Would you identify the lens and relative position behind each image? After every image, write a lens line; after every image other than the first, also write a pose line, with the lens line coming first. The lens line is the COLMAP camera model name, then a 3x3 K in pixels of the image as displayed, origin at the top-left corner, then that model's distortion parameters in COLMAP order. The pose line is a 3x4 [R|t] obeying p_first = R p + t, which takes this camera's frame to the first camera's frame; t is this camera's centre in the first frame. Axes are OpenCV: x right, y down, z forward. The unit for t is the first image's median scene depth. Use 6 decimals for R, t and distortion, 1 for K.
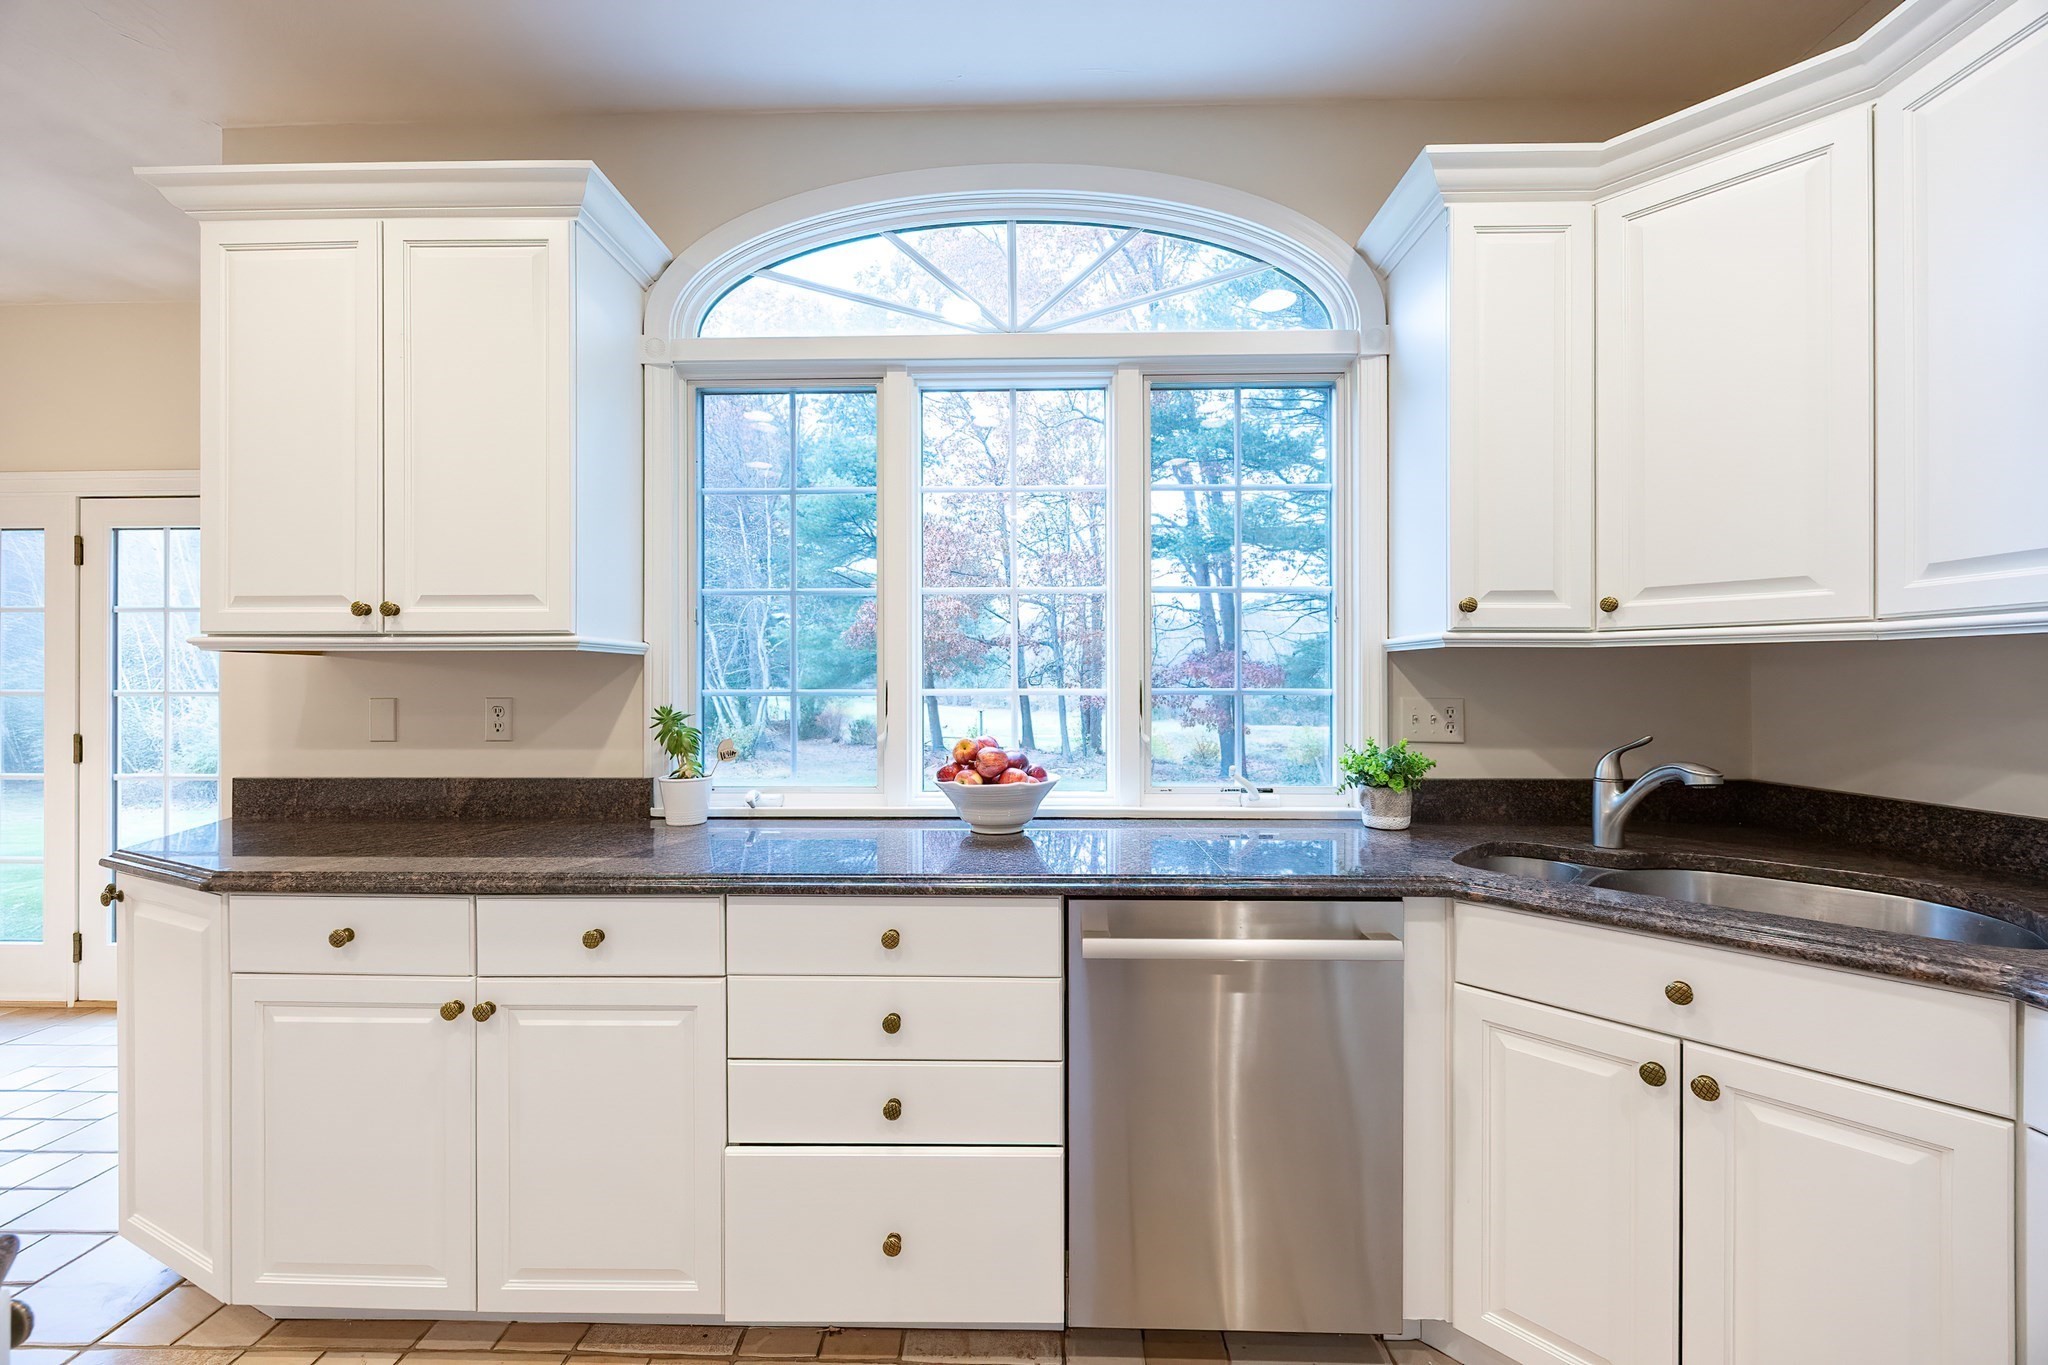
lens RADIAL K [[787.4, 0, 1028.4], [0, 787.4, 682.7], [0, 0, 1]] dist [0.000484, 0.000039]
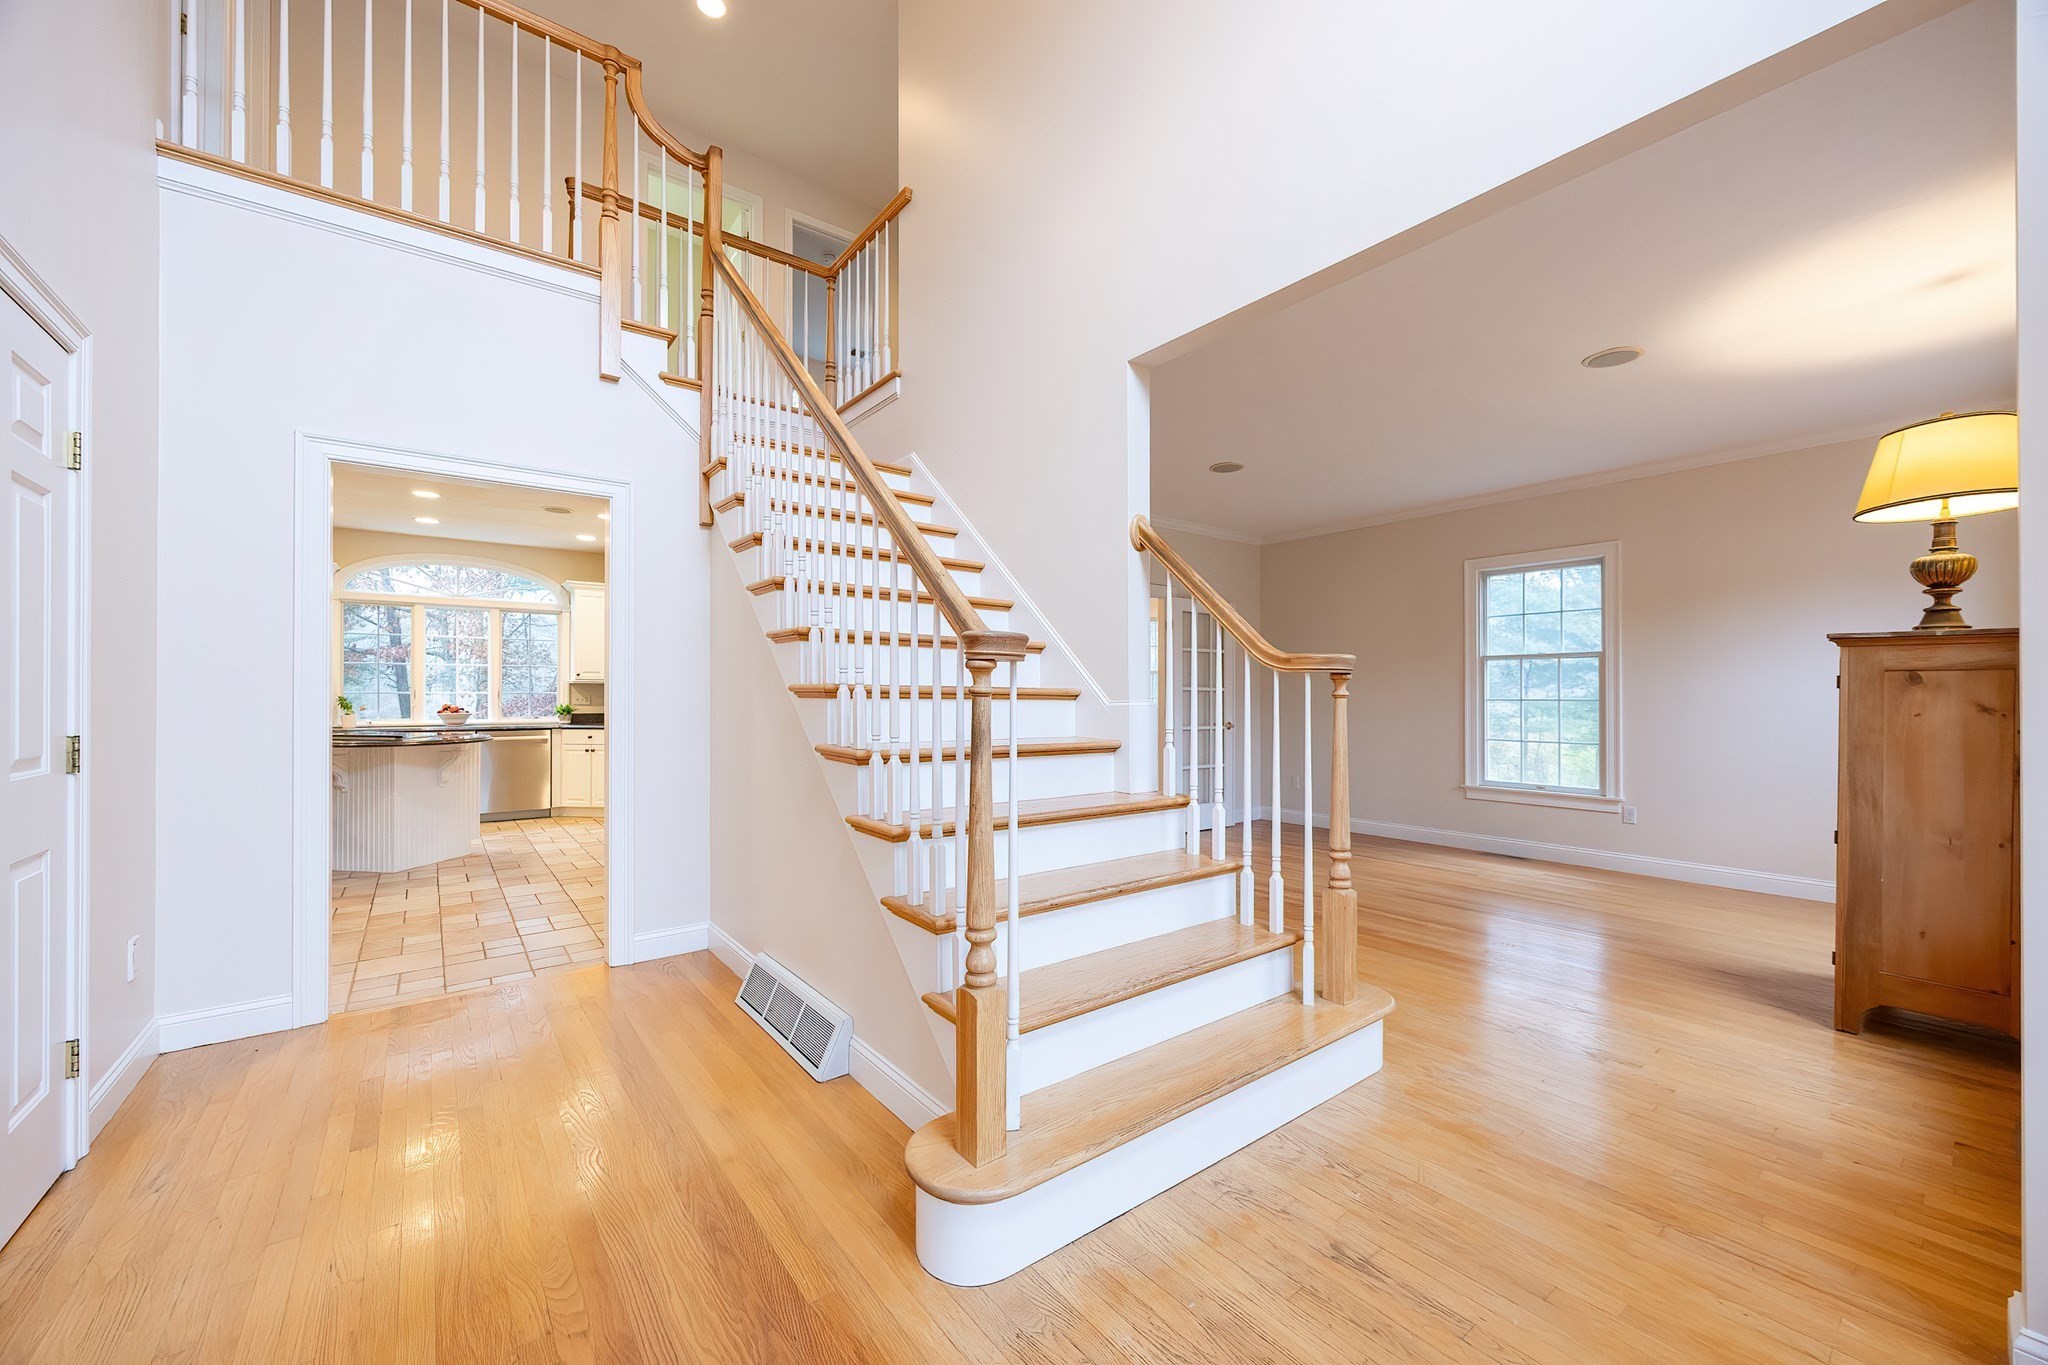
lens RADIAL K [[787.4, 0, 1028.4], [0, 787.4, 682.7], [0, 0, 1]] dist [0.000484, 0.000039]
pose [[0.777980, 0.011767, 0.628179, -0.318988], [-0.002693, 0.999878, -0.015395, 0.018378], [-0.628284, 0.010285, 0.777916, -4.458565]]
